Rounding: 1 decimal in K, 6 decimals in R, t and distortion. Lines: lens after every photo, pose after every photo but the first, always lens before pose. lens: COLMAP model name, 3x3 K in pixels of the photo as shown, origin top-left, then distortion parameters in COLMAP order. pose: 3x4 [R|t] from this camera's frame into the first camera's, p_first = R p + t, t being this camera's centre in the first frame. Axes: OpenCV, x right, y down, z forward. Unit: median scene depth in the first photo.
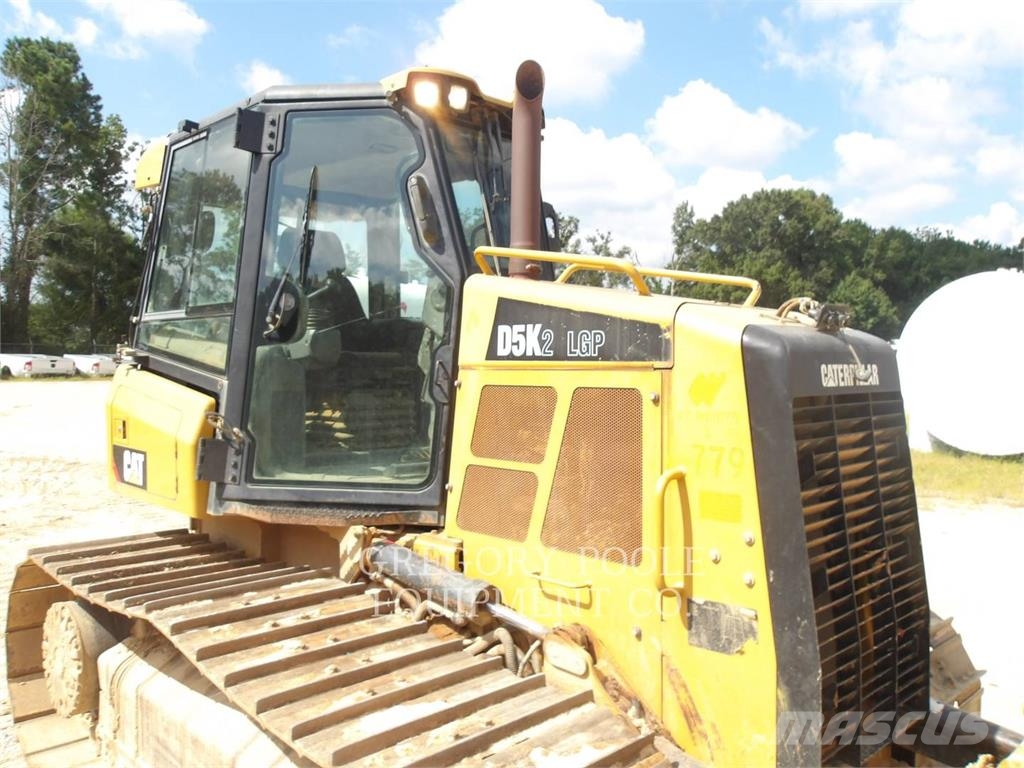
lens RADIAL K [[837.1, 0, 514.7], [0, 837.1, 382.9], [0, 0, 1]] dist [0.006195, -0.001472]
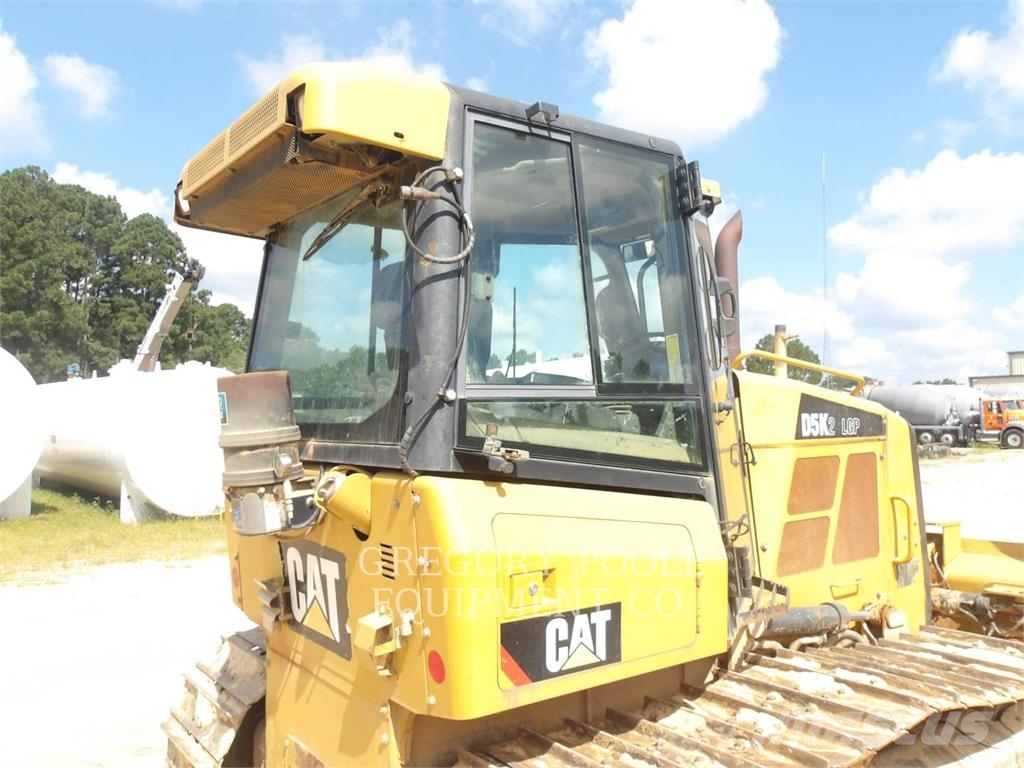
lens RADIAL K [[836.2, 0, 517.1], [0, 836.2, 379.1], [0, 0, 1]] dist [0.003054, -0.002305]
pose [[0.144240, 0.030627, 0.989069, -1.103029], [0.038435, 0.998593, -0.036527, -0.071905], [-0.988796, 0.043284, 0.142860, 0.972698]]
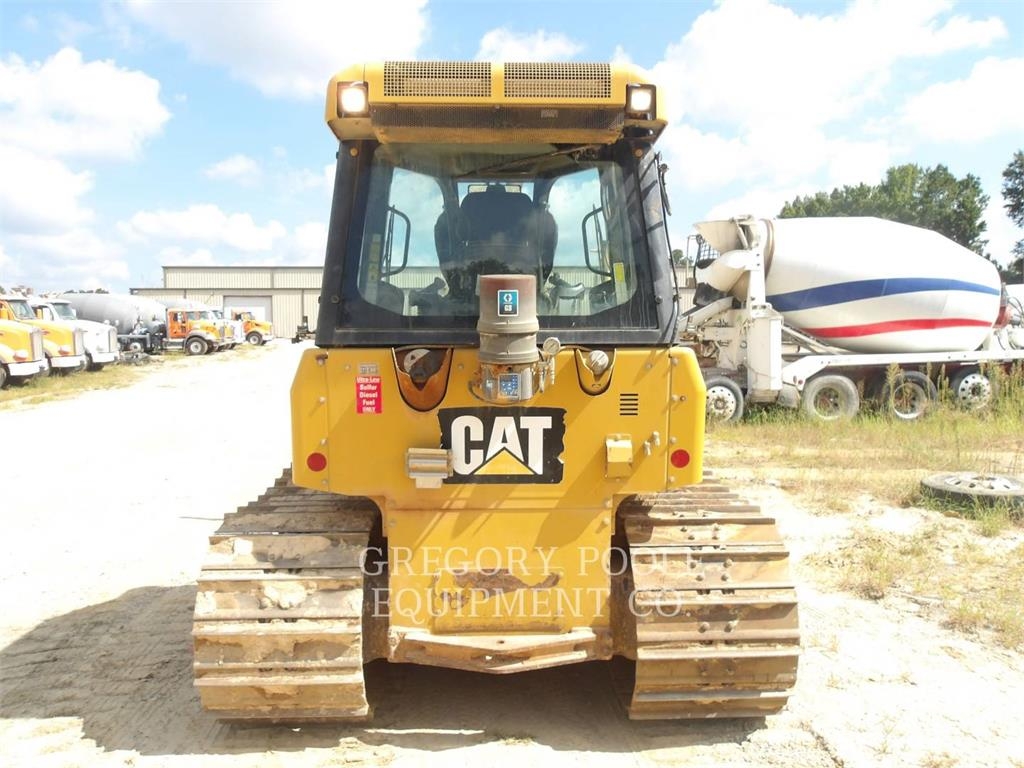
lens RADIAL K [[837.1, 0, 514.7], [0, 837.1, 382.9], [0, 0, 1]] dist [0.006195, -0.001472]
pose [[-0.727487, -0.061444, 0.683365, -1.058566], [0.009806, 0.994949, 0.099898, -0.086296], [-0.686052, 0.079376, -0.723210, 1.979529]]
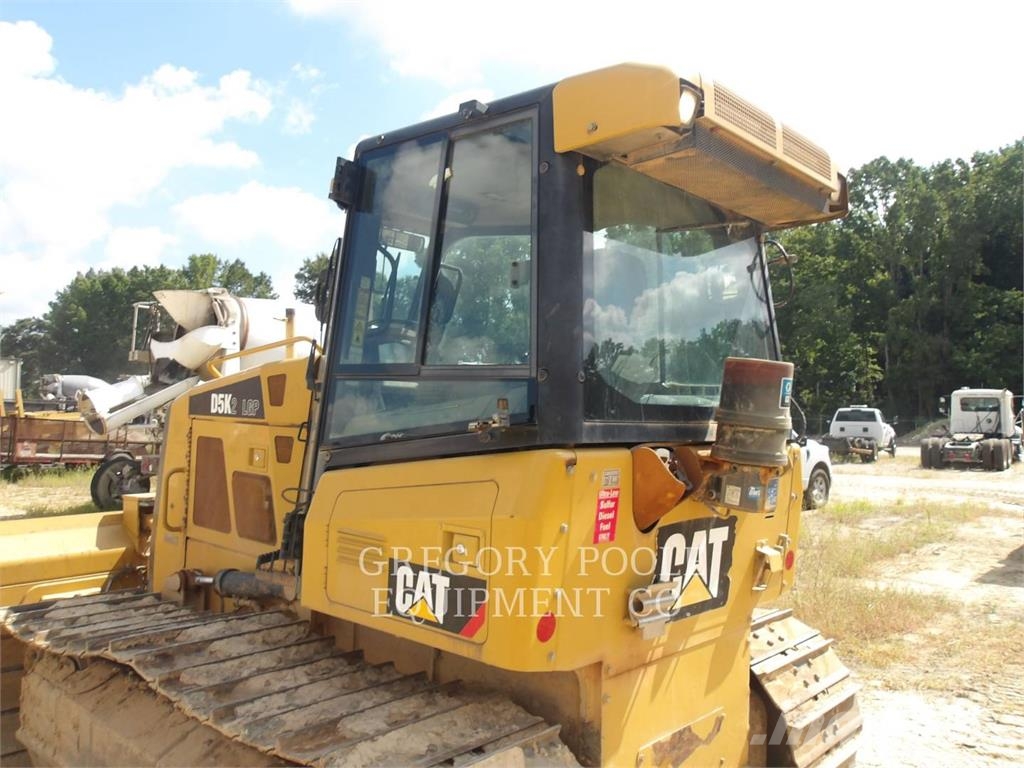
lens RADIAL K [[837.1, 0, 514.7], [0, 837.1, 382.9], [0, 0, 1]] dist [0.006195, -0.001472]
pose [[-0.997224, -0.043182, -0.060653, -0.140767], [-0.042631, 0.999037, -0.010354, -0.073501], [0.061042, -0.007739, -0.998105, 2.065320]]
